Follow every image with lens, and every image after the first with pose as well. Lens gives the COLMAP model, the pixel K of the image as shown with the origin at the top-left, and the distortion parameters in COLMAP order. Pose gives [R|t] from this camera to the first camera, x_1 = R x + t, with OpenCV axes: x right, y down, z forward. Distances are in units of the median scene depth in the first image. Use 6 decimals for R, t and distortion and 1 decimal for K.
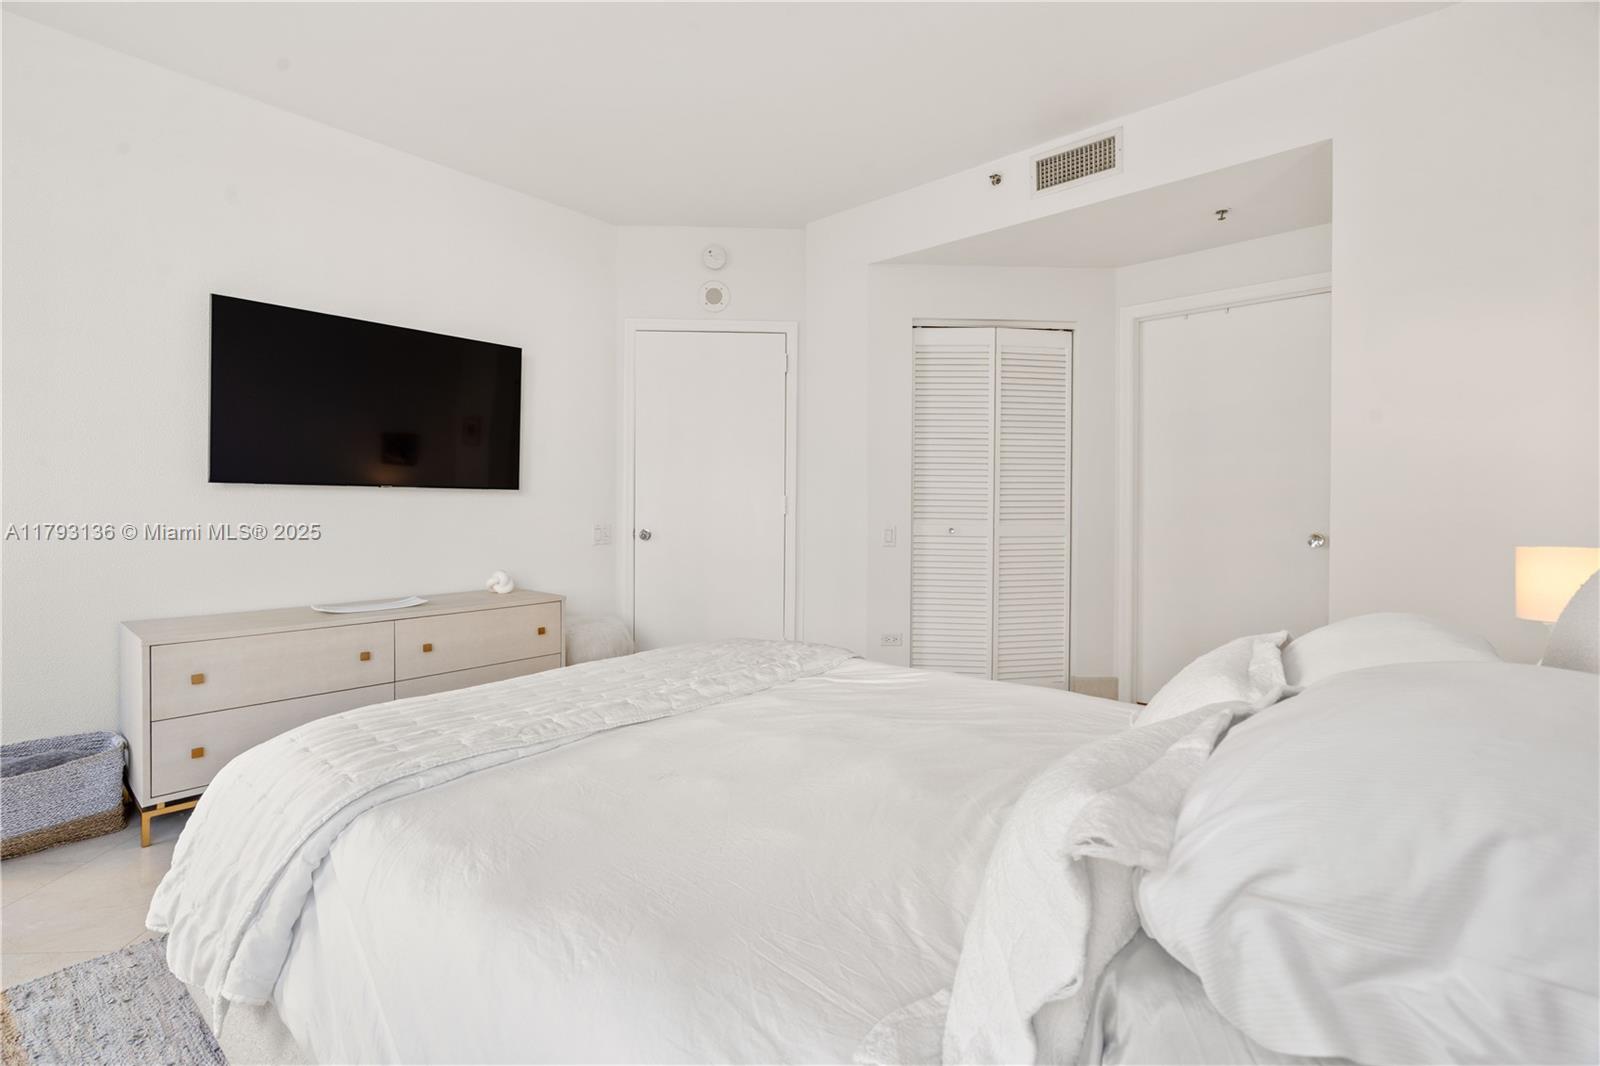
lens RADIAL K [[722.6, 0, 807.4], [0, 722.6, 513.0], [0, 0, 1]] dist [-0.004115, -0.000422]
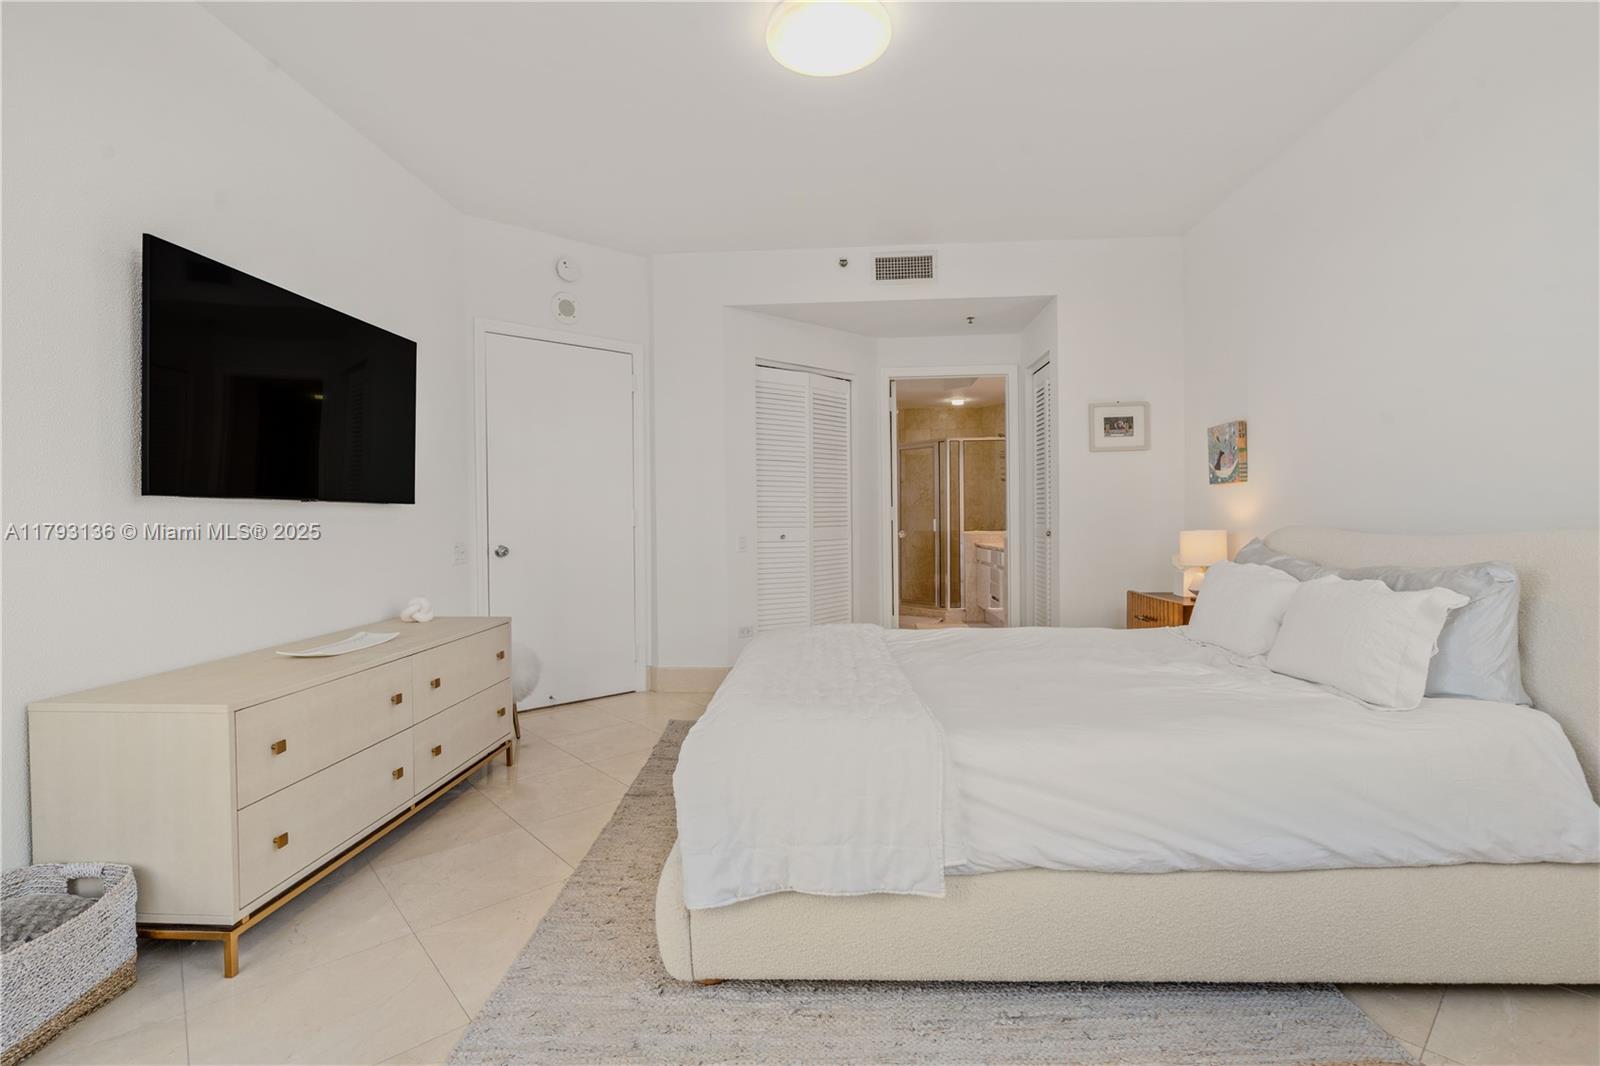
lens RADIAL K [[722.6, 0, 807.4], [0, 722.6, 513.0], [0, 0, 1]] dist [-0.004115, -0.000422]
pose [[0.799036, -0.008050, 0.601229, -0.545016], [0.016584, 0.999825, -0.008653, -0.005216], [-0.601054, 0.016884, 0.799030, 0.014303]]
